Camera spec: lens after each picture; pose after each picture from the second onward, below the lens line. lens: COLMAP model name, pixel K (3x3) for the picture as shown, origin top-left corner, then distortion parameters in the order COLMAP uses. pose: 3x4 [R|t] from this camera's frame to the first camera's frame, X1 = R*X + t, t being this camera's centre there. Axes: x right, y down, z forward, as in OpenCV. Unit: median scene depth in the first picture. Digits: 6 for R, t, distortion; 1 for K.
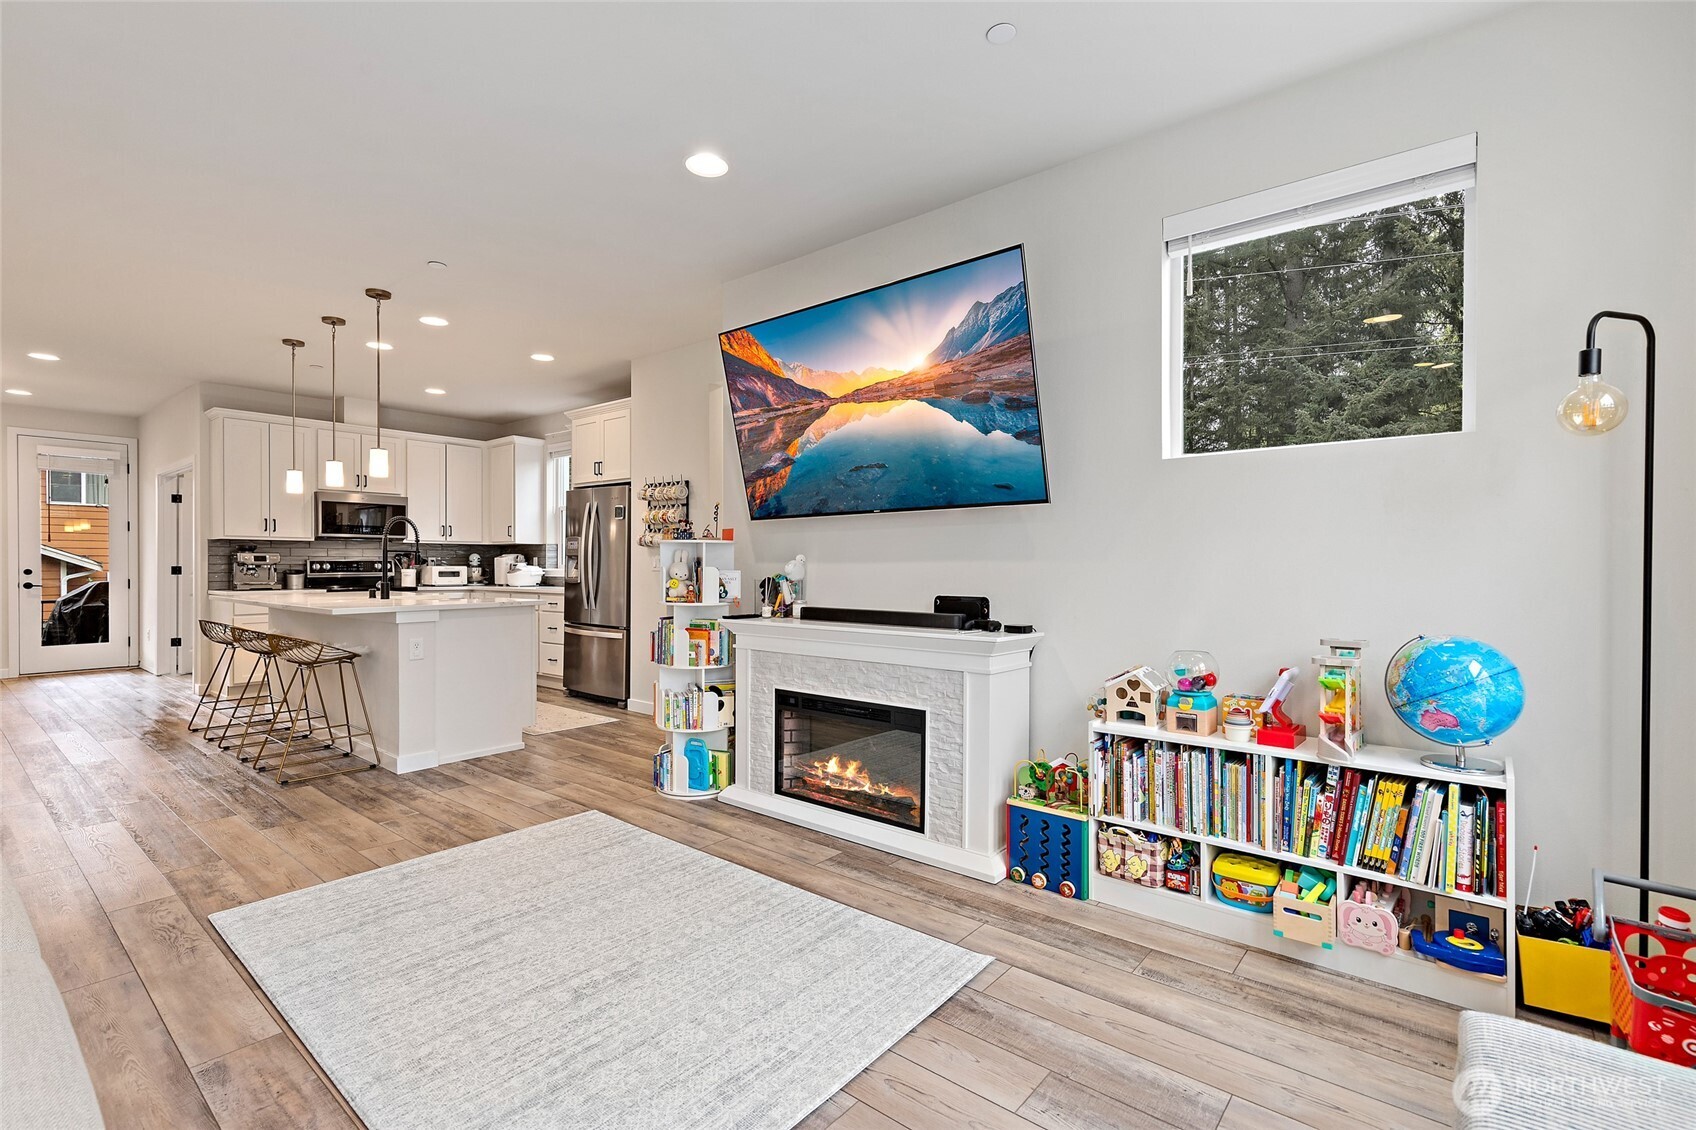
lens RADIAL K [[739.5, 0, 848.0], [0, 739.5, 565.0], [0, 0, 1]] dist [0.008940, -0.000321]
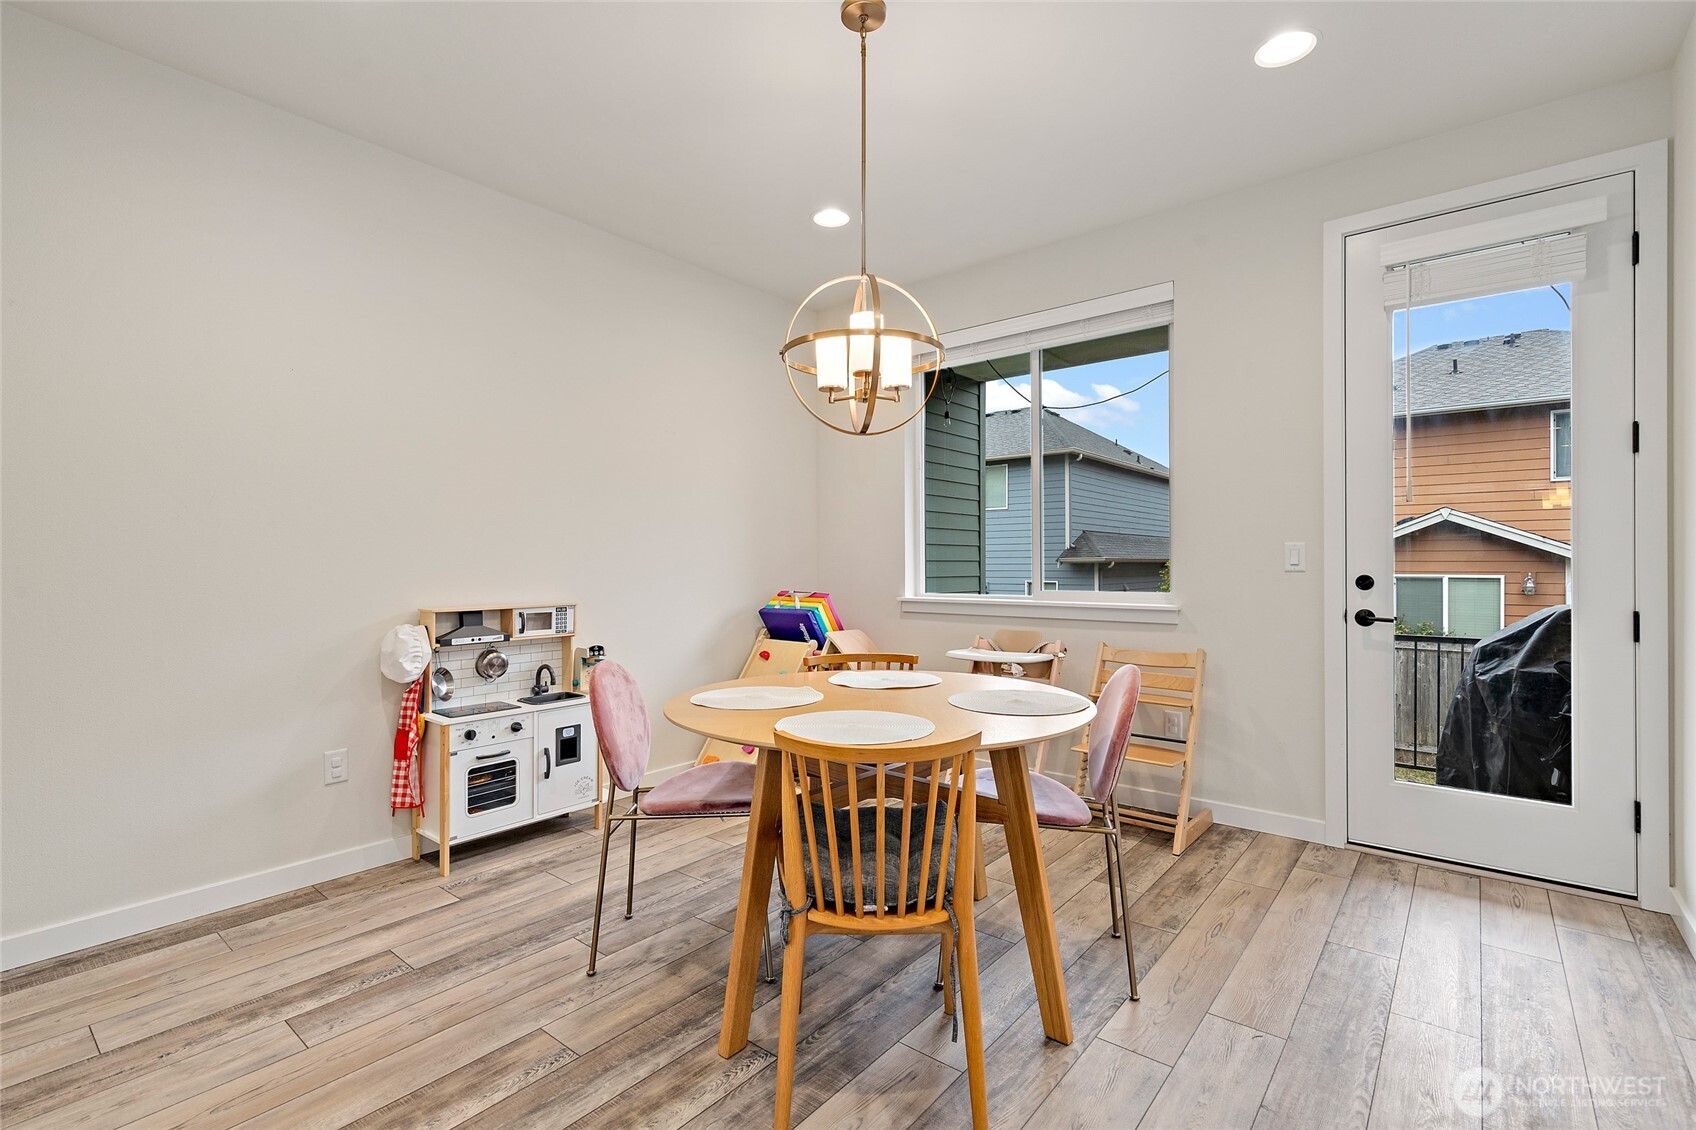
lens RADIAL K [[765.0, 0, 849.4], [0, 765.0, 566.9], [0, 0, 1]] dist [0.011640, -0.000242]
pose [[-0.020807, 0.004772, -0.999772, -0.763236], [0.003423, 0.999983, 0.004702, -0.001877], [0.999778, -0.003324, -0.020823, 0.815983]]
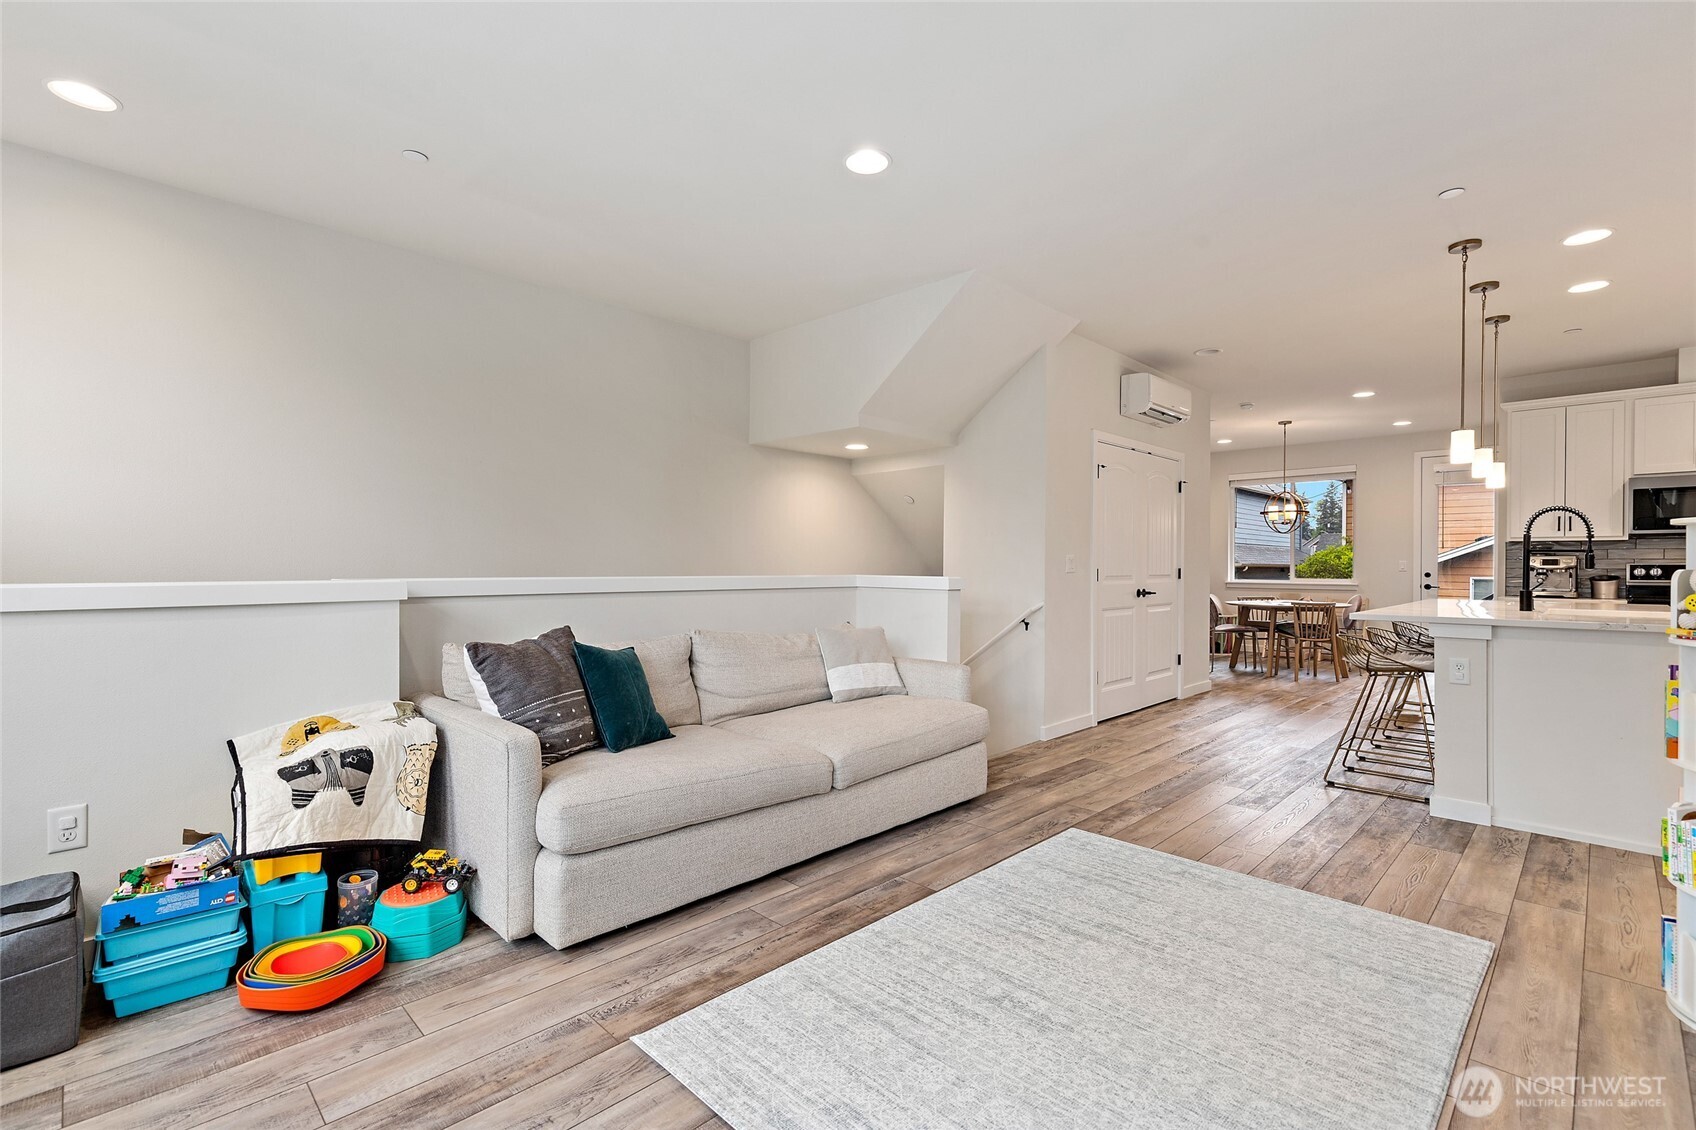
lens RADIAL K [[768.9, 0, 840.7], [0, 768.9, 569.6], [0, 0, 1]] dist [-0.026976, -0.000588]
pose [[-0.096066, 0.004622, -0.995364, 0.169247], [-0.008829, 0.999946, 0.005495, 0.002777], [0.995336, 0.009316, -0.096020, 0.229789]]
